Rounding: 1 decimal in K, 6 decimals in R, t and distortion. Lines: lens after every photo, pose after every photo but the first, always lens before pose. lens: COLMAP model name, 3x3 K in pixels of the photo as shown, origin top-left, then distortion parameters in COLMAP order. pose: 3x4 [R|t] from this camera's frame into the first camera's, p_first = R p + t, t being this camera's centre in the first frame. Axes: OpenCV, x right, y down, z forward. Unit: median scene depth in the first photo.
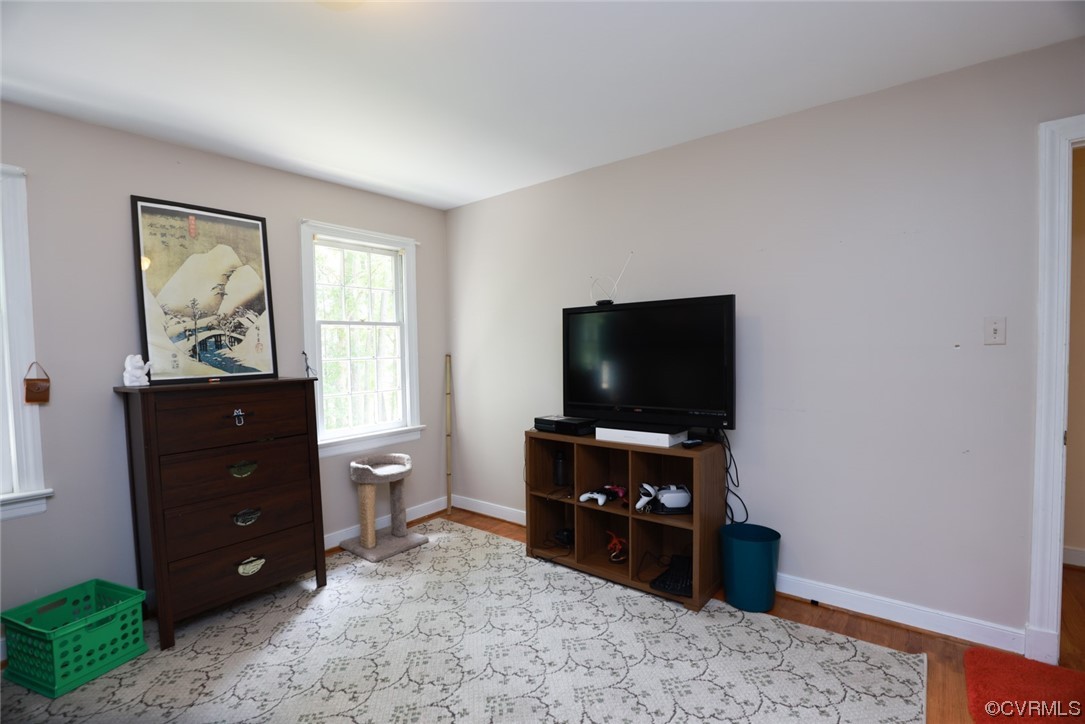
lens RADIAL K [[496.0, 0, 544.6], [0, 496.0, 363.5], [0, 0, 1]] dist [-0.035946, 0.007025]
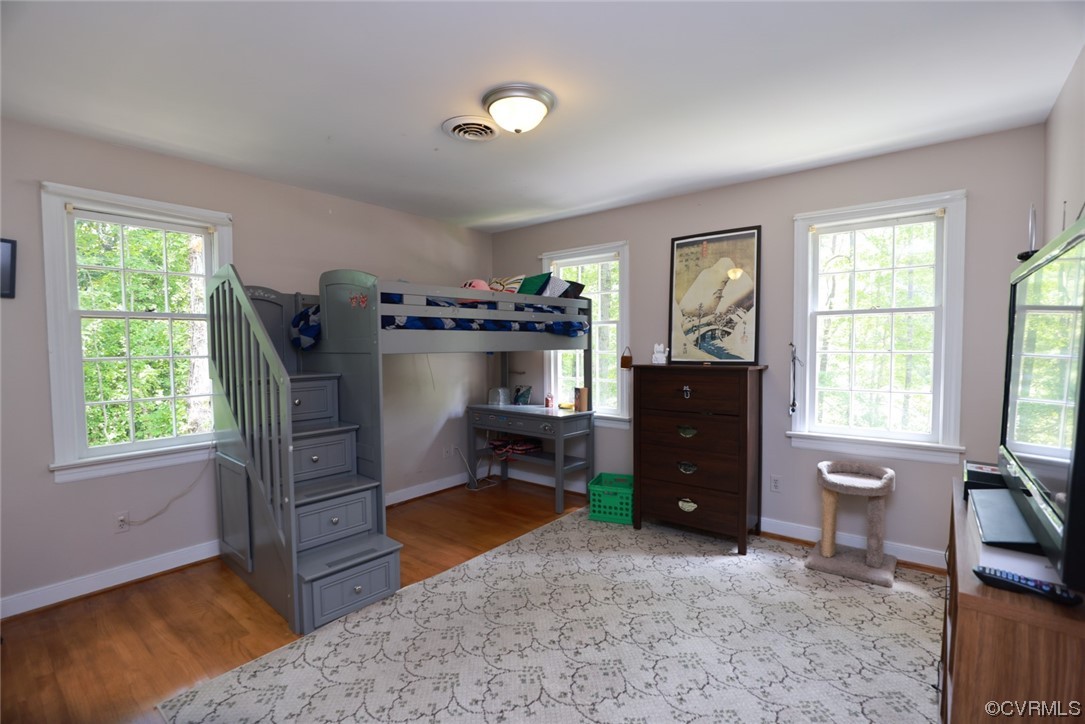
lens RADIAL K [[496.0, 0, 544.6], [0, 496.0, 363.5], [0, 0, 1]] dist [-0.035946, 0.007025]
pose [[-0.007407, 0.059891, -0.998177, 0.655430], [-0.024902, 0.997884, 0.060059, -0.035267], [0.999662, 0.025302, -0.005900, 0.560499]]
